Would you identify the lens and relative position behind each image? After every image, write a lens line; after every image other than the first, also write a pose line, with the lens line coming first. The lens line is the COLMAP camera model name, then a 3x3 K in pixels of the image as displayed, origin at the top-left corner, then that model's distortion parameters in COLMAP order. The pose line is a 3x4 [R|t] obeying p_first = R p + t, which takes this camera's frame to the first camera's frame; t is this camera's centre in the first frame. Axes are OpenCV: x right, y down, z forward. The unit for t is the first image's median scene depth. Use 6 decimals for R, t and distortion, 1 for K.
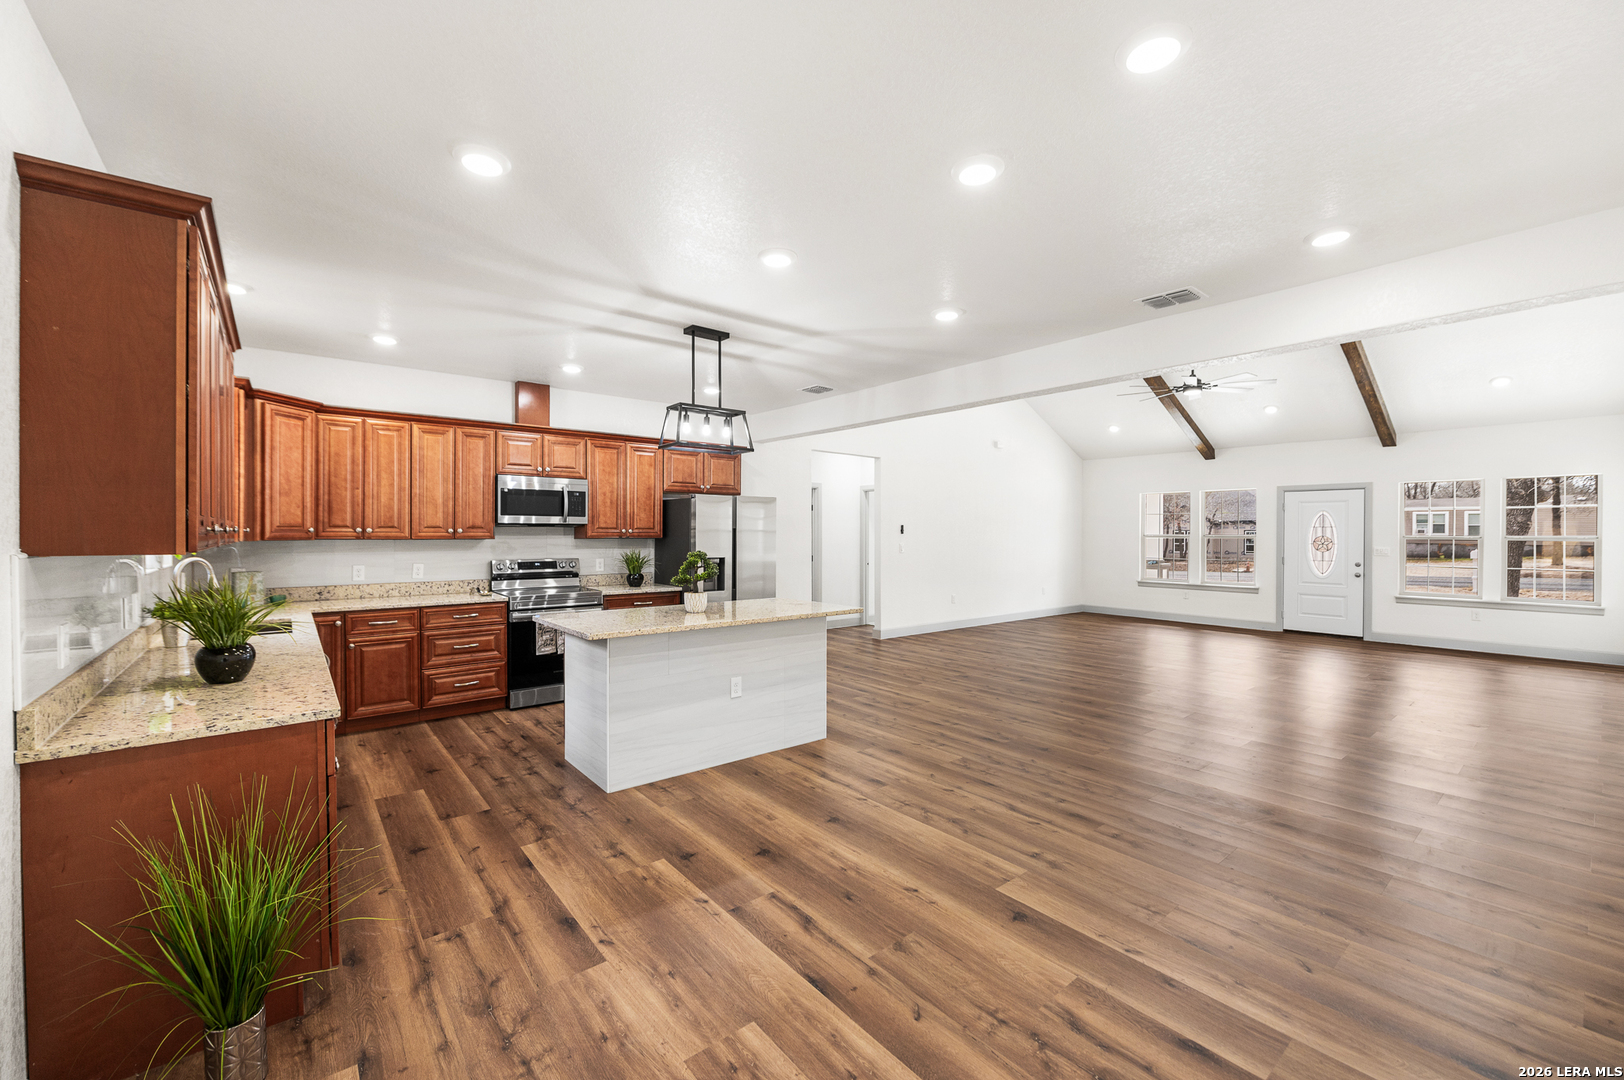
lens RADIAL K [[654.4, 0, 802.0], [0, 654.4, 530.9], [0, 0, 1]] dist [-0.002851, -0.000679]
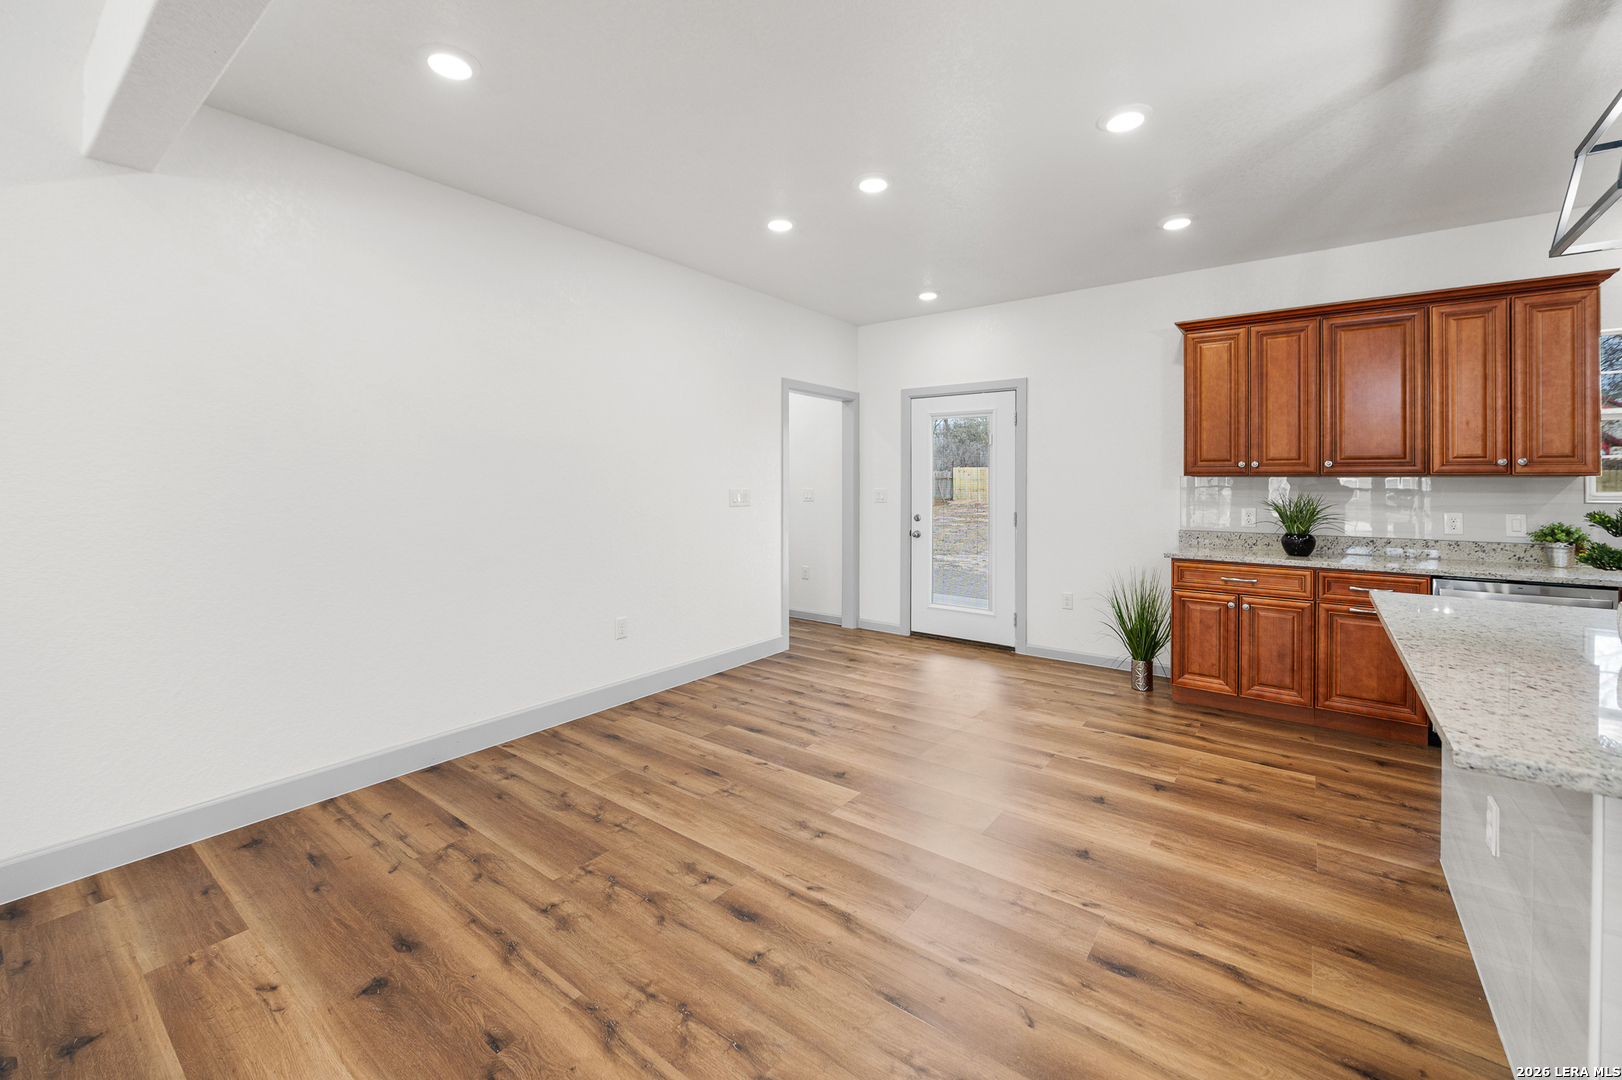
lens RADIAL K [[667.1, 0, 793.7], [0, 667.1, 478.3], [0, 0, 1]] dist [-0.002344, -0.000743]
pose [[-0.971888, -0.004543, -0.235399, 0.391360], [-0.004030, 0.999988, -0.002659, 0.022789], [0.235408, -0.001636, -0.971895, 1.203690]]
